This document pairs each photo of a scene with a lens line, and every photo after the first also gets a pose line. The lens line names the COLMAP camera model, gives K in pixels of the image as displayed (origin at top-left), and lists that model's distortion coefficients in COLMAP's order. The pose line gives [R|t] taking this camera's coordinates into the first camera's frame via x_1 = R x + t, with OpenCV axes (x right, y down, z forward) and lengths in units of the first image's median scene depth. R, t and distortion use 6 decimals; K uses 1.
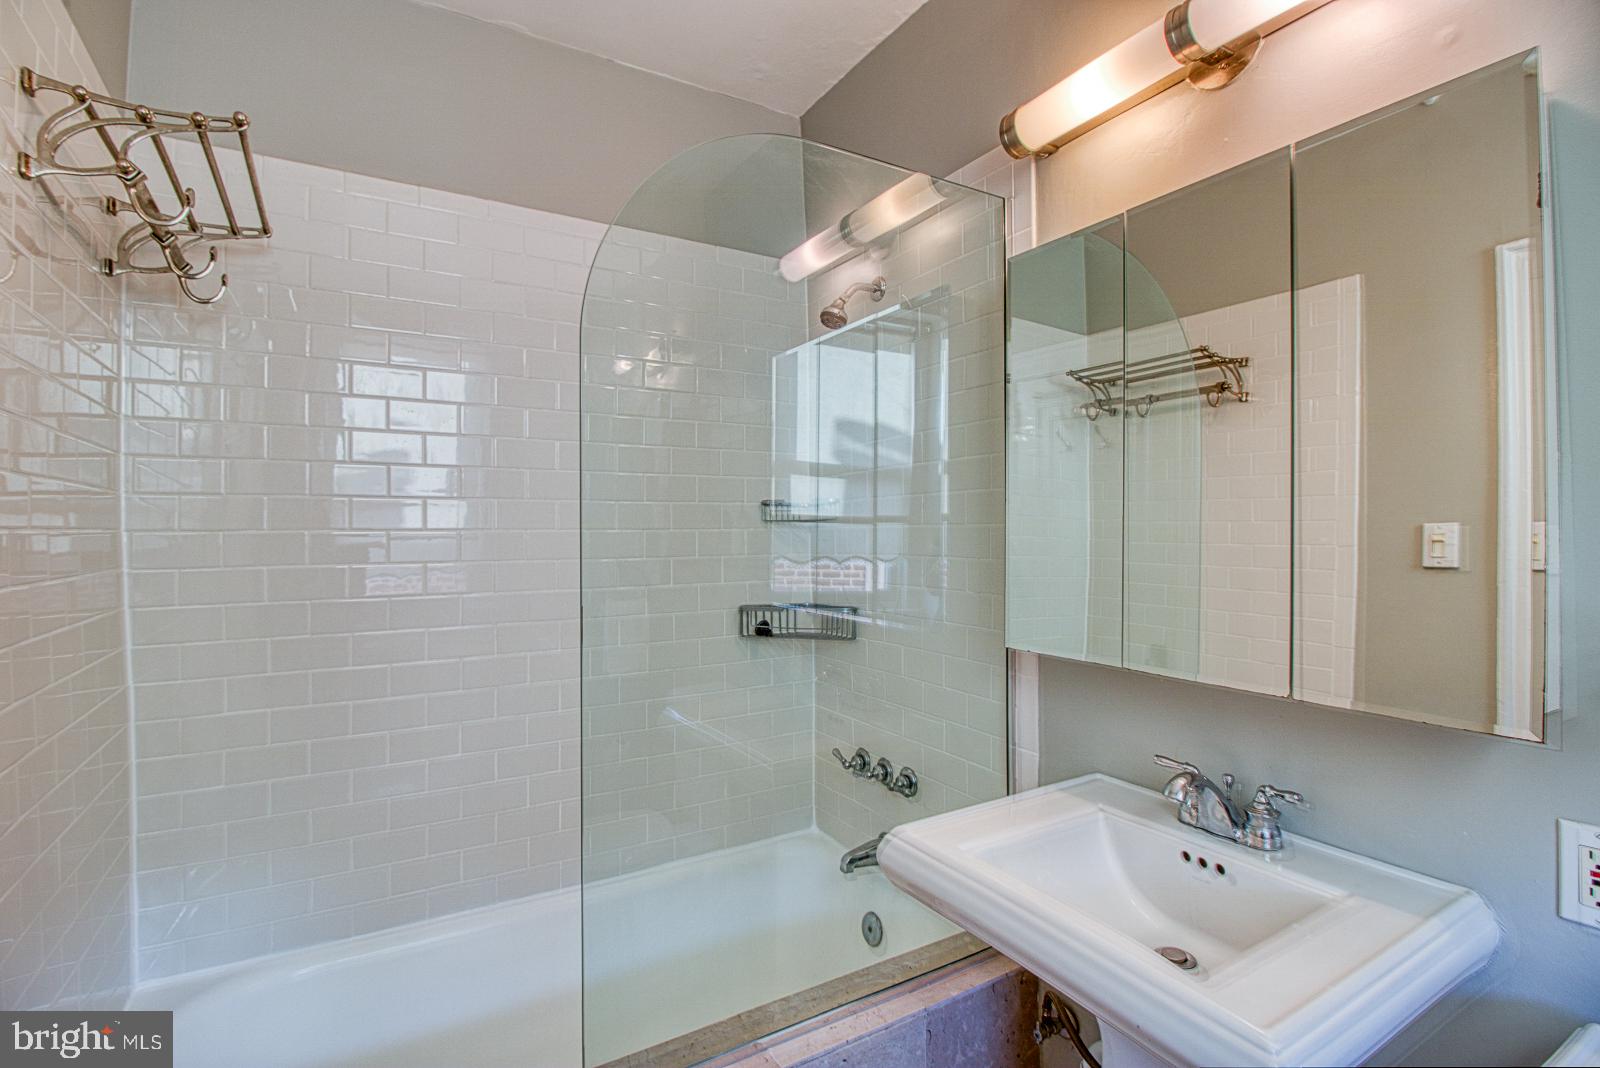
lens RADIAL K [[738.7, 0, 798.8], [0, 738.7, 526.0], [0, 0, 1]] dist [0.001270, -0.013706]
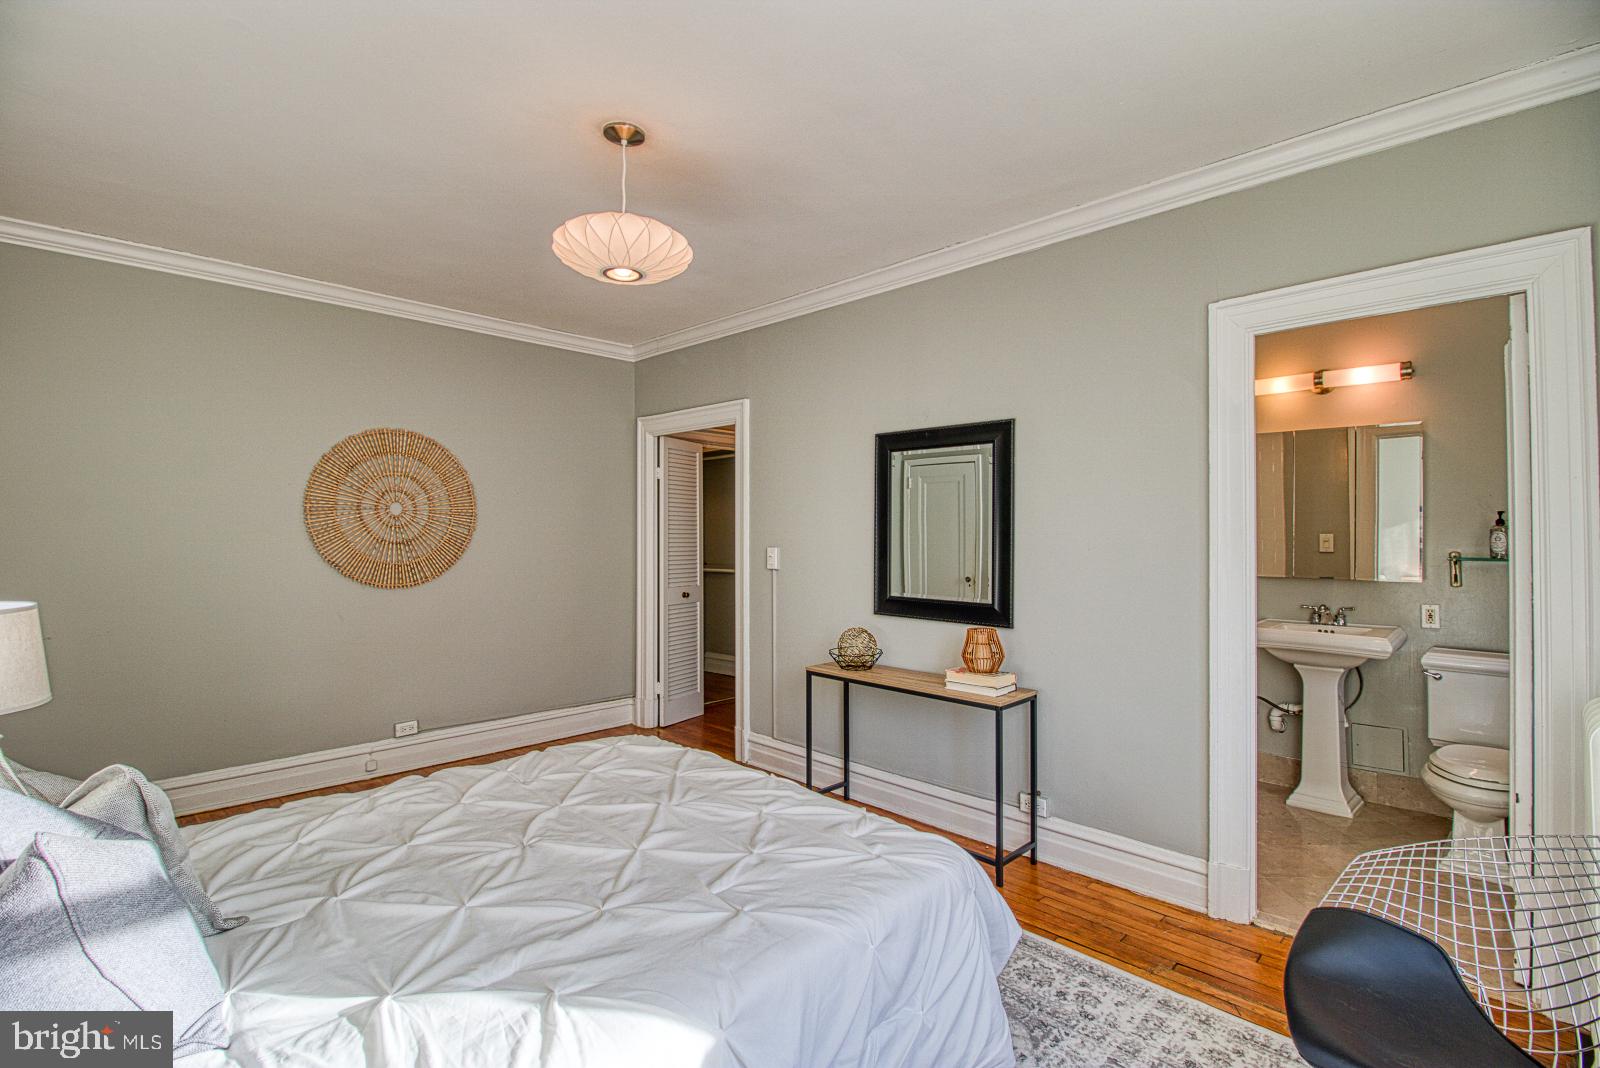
lens RADIAL K [[738.7, 0, 798.8], [0, 738.7, 526.0], [0, 0, 1]] dist [0.001270, -0.013706]
pose [[0.966169, 0.016013, 0.257413, -1.513652], [-0.014799, 0.999868, -0.006651, 0.017557], [-0.257486, 0.002616, 0.966279, -0.933015]]
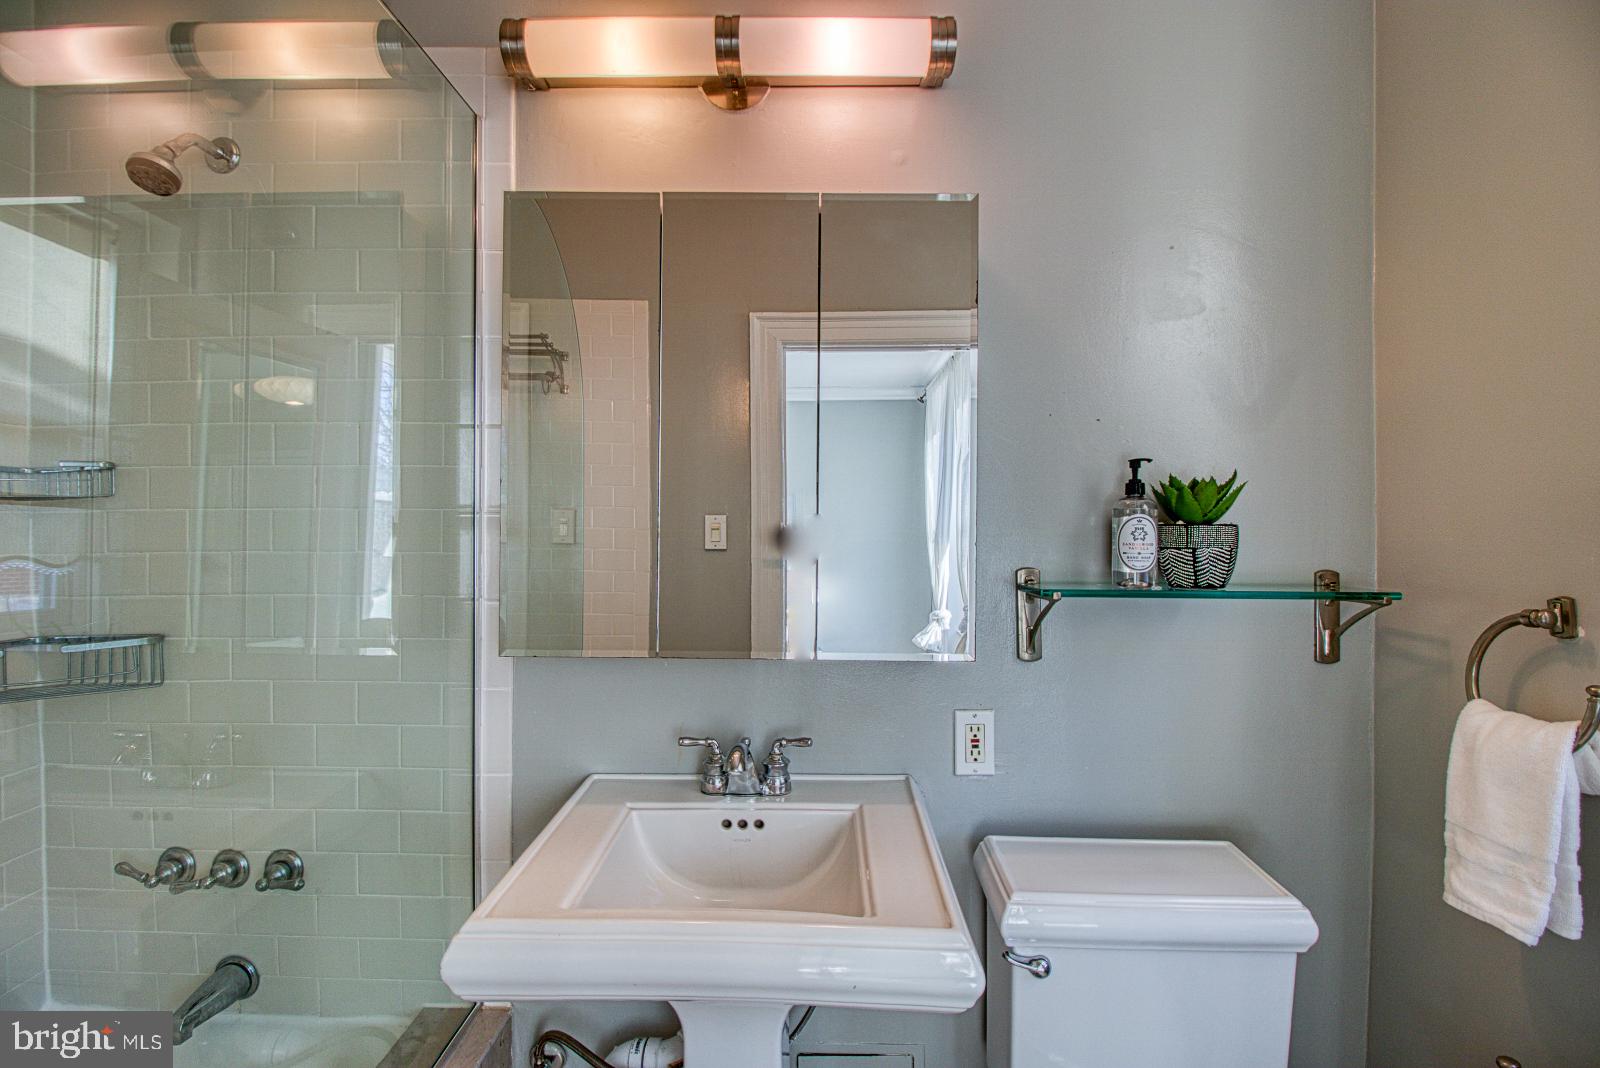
lens RADIAL K [[738.7, 0, 798.8], [0, 738.7, 526.0], [0, 0, 1]] dist [0.001270, -0.013706]
pose [[0.521507, -0.002068, 0.853244, -0.191505], [-0.012465, 0.999872, 0.010042, 0.002875], [-0.853156, -0.015873, 0.521415, 0.208673]]
